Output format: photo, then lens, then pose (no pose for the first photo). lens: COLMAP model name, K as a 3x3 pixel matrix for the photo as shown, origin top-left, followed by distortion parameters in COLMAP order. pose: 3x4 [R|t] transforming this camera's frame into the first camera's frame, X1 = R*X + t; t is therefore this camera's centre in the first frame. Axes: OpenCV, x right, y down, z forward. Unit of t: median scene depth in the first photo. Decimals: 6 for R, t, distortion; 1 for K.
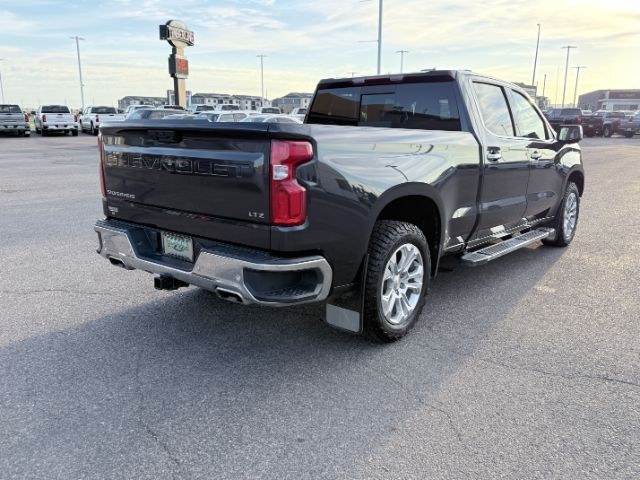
lens RADIAL K [[524.3, 0, 317.6], [0, 524.3, 244.1], [0, 0, 1]] dist [0.018352, -0.039791]
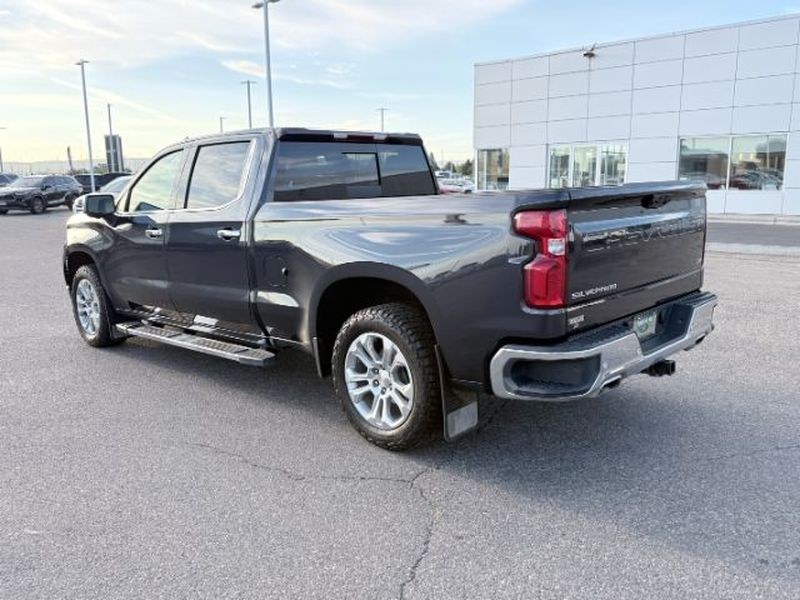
lens RADIAL K [[655.3, 0, 399.3], [0, 655.3, 297.7], [0, 0, 1]] dist [0.018352, -0.039791]
pose [[0.079612, -0.174788, 0.981382, -1.244791], [0.235120, 0.960022, 0.151910, -0.276829], [-0.968700, 0.218649, 0.117525, 1.147248]]
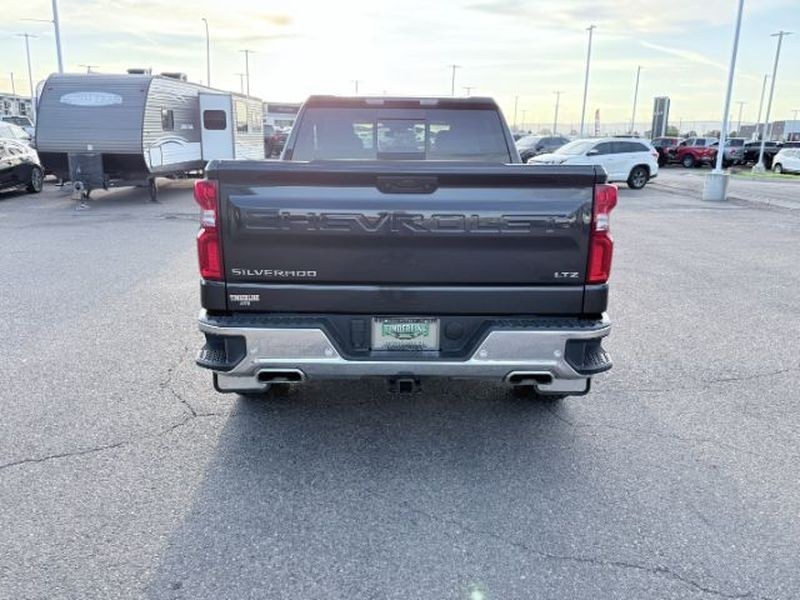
lens RADIAL K [[655.3, 0, 401.5], [0, 655.3, 301.1], [0, 0, 1]] dist [0.018352, -0.039791]
pose [[0.763672, -0.138593, 0.630553, -0.765228], [0.127593, 0.989822, 0.063029, -0.088542], [-0.632870, 0.032321, 0.773583, 0.275031]]
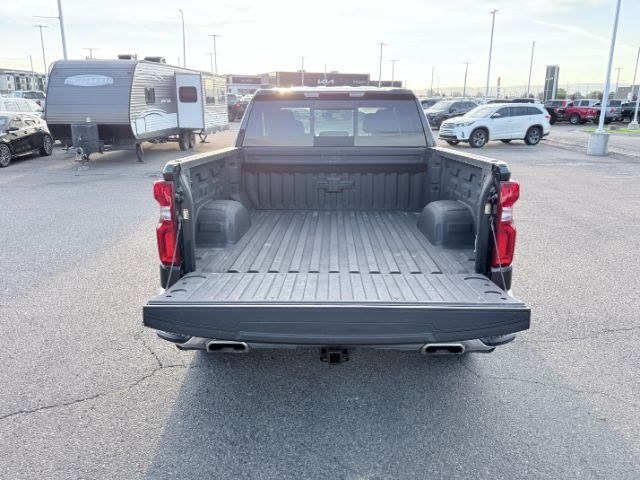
lens RADIAL K [[524.3, 0, 320.6], [0, 524.3, 242.9], [0, 0, 1]] dist [0.018352, -0.039791]
pose [[0.785979, -0.154443, 0.598652, -0.706411], [0.135361, 0.987791, 0.077118, -0.154405], [-0.603254, 0.020421, 0.797288, 0.311385]]
